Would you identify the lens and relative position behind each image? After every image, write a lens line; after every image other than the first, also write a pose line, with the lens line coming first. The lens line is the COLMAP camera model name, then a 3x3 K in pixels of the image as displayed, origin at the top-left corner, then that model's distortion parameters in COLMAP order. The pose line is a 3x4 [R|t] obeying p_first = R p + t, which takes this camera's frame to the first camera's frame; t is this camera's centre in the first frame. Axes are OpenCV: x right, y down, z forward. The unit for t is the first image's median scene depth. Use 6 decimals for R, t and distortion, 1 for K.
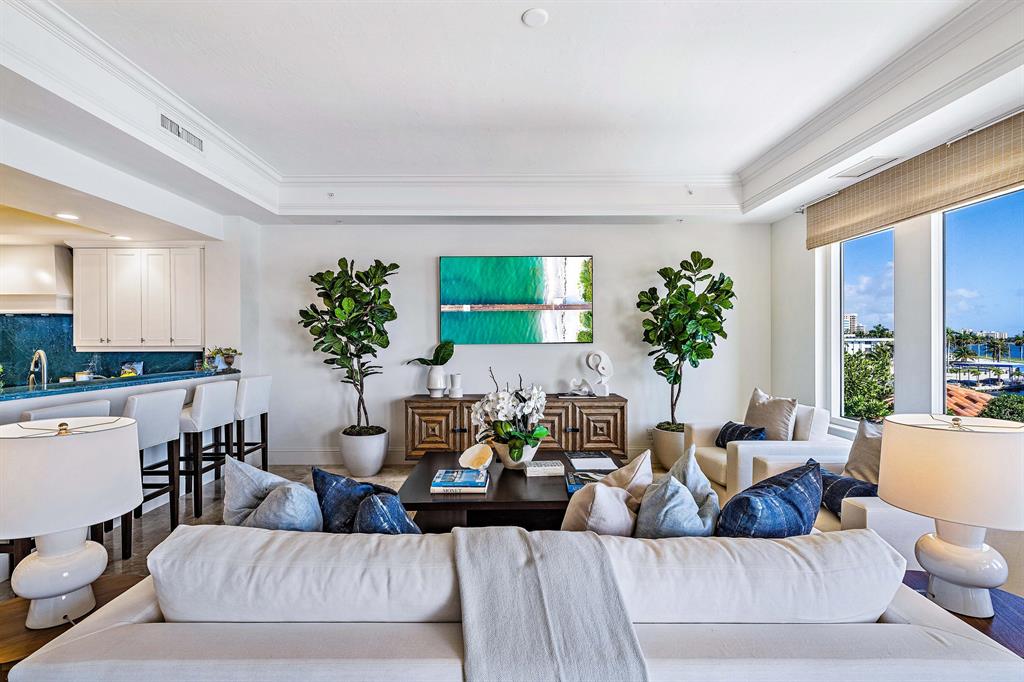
lens RADIAL K [[472.0, 0, 504.1], [0, 472.0, 344.0], [0, 0, 1]] dist [0.000977, 0.002011]
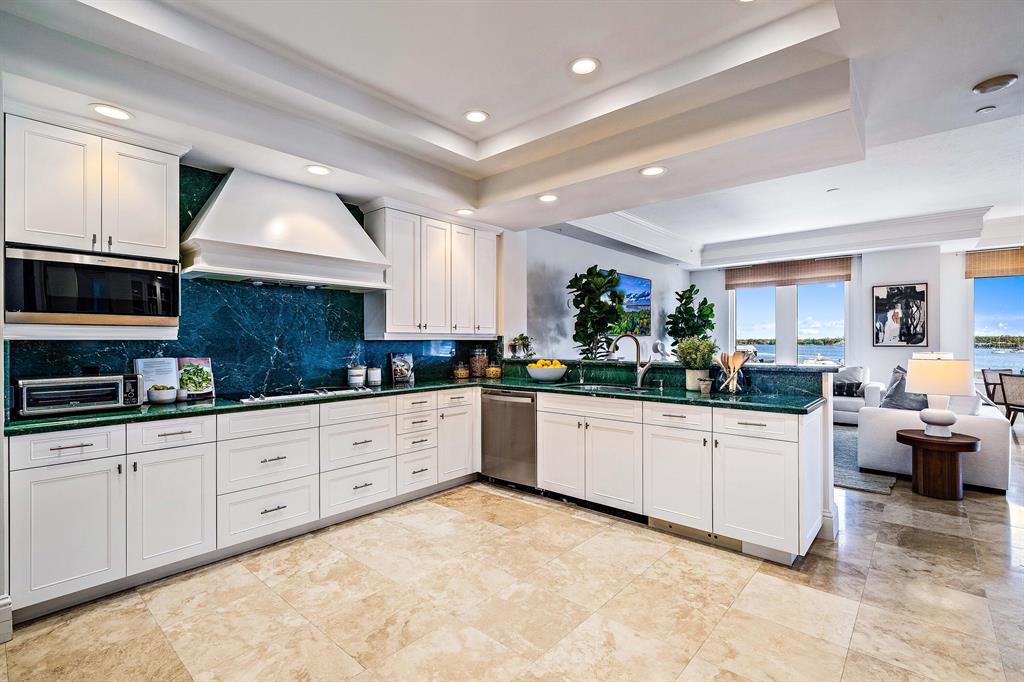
lens RADIAL K [[472.0, 0, 505.9], [0, 472.0, 341.1], [0, 0, 1]] dist [0.000977, 0.002011]
pose [[0.666632, 0.001508, 0.745386, -1.382573], [0.005804, 0.999957, -0.007214, 0.025828], [-0.745365, 0.009136, 0.666595, 0.337572]]
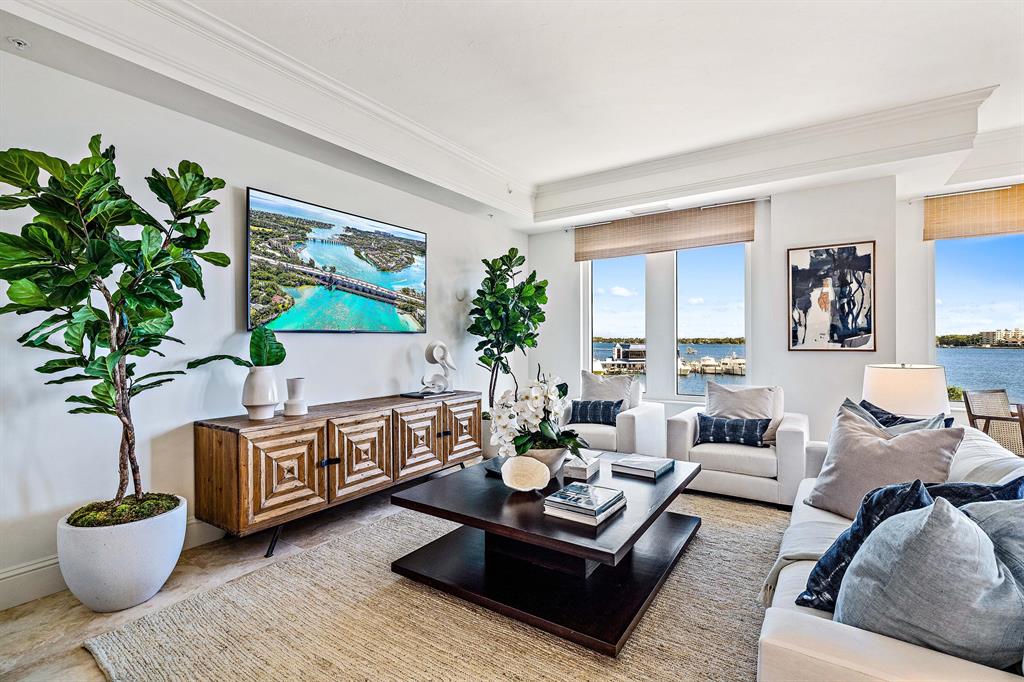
lens RADIAL K [[472.0, 0, 504.9], [0, 472.0, 337.4], [0, 0, 1]] dist [0.000977, 0.002011]
pose [[0.568502, 0.003114, 0.822676, -0.483918], [0.009777, 0.999897, -0.010541, 0.017399], [-0.822624, 0.014036, 0.568412, 0.405591]]
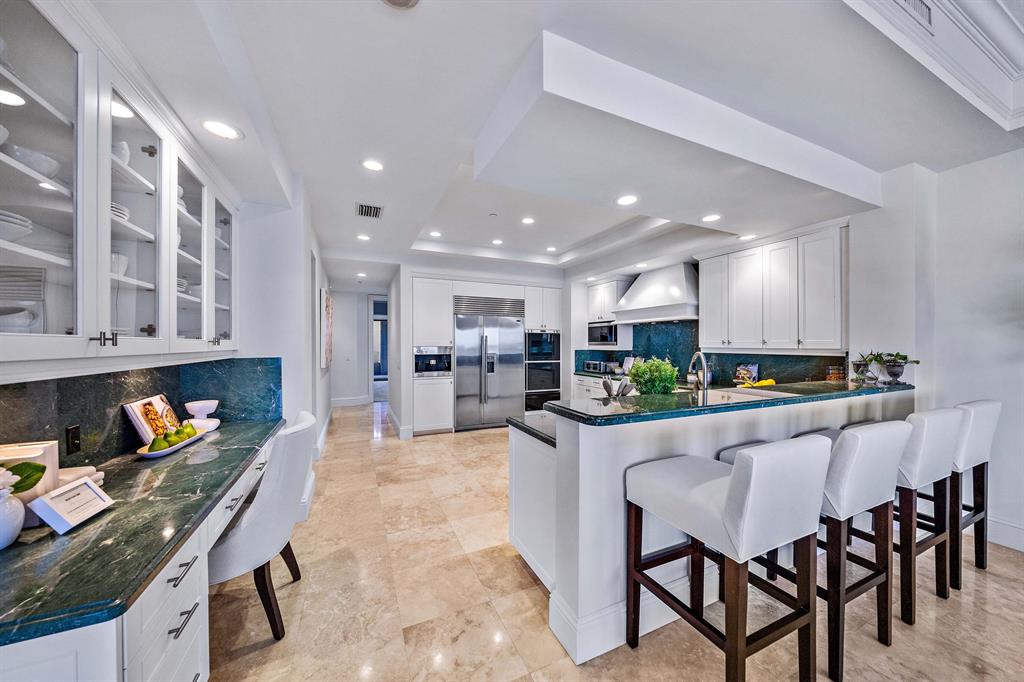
lens RADIAL K [[348.7, 0, 509.1], [0, 348.7, 345.6], [0, 0, 1]] dist [-0.001358, -0.000095]
pose [[0.403871, 0.008999, -0.914771, -0.335975], [-0.009422, 0.999940, 0.005677, -0.000406], [0.914767, 0.006326, 0.403932, 0.252073]]
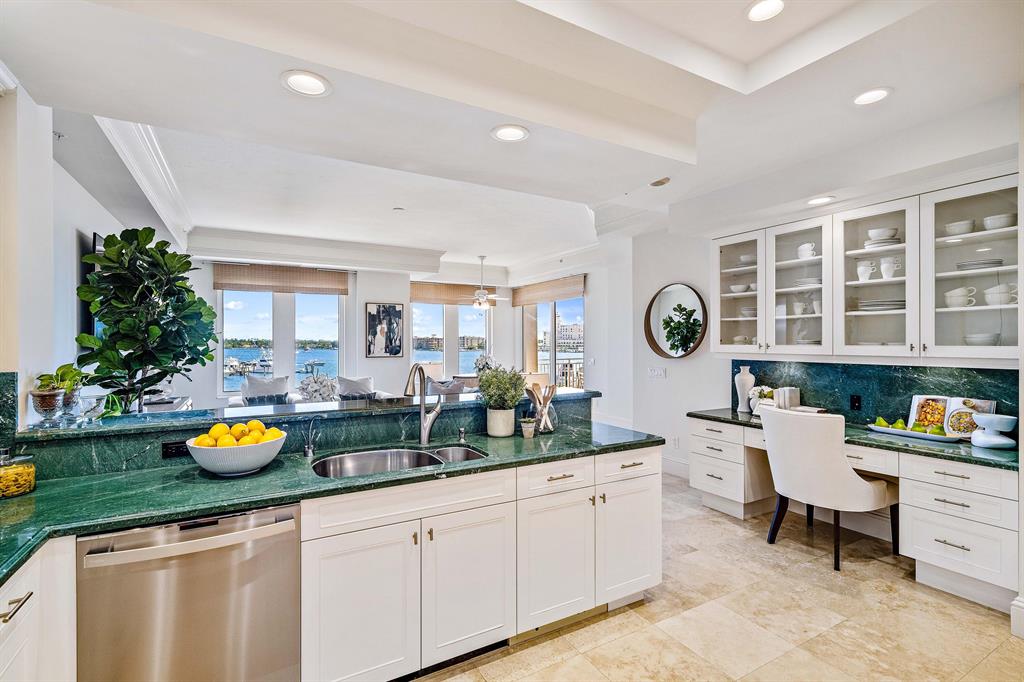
lens RADIAL K [[472.0, 0, 514.5], [0, 472.0, 341.2], [0, 0, 1]] dist [0.000977, 0.002011]
pose [[-0.497559, 0.006525, 0.867405, -1.150807], [0.009766, 0.999950, -0.001920, -0.011791], [-0.867375, 0.007516, -0.497598, 0.856398]]
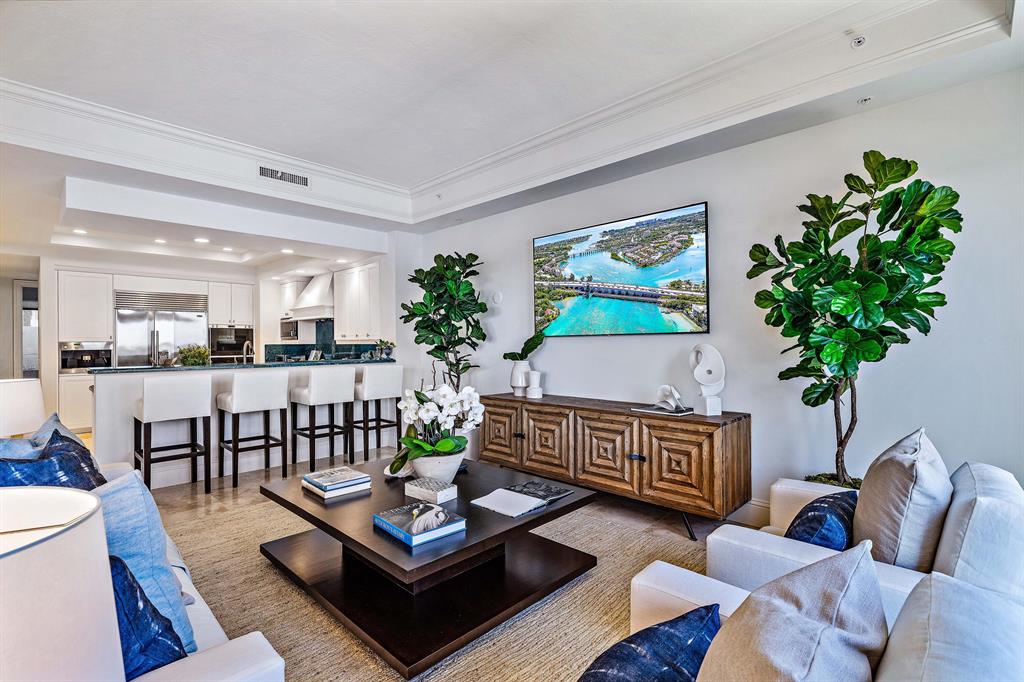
lens RADIAL K [[472.0, 0, 503.6], [0, 472.0, 344.2], [0, 0, 1]] dist [0.000977, 0.002011]
pose [[0.707067, 0.003757, -0.707137, 0.484486], [-0.000535, 0.999988, 0.004778, 0.010690], [0.707147, -0.003000, 0.707060, 0.353480]]
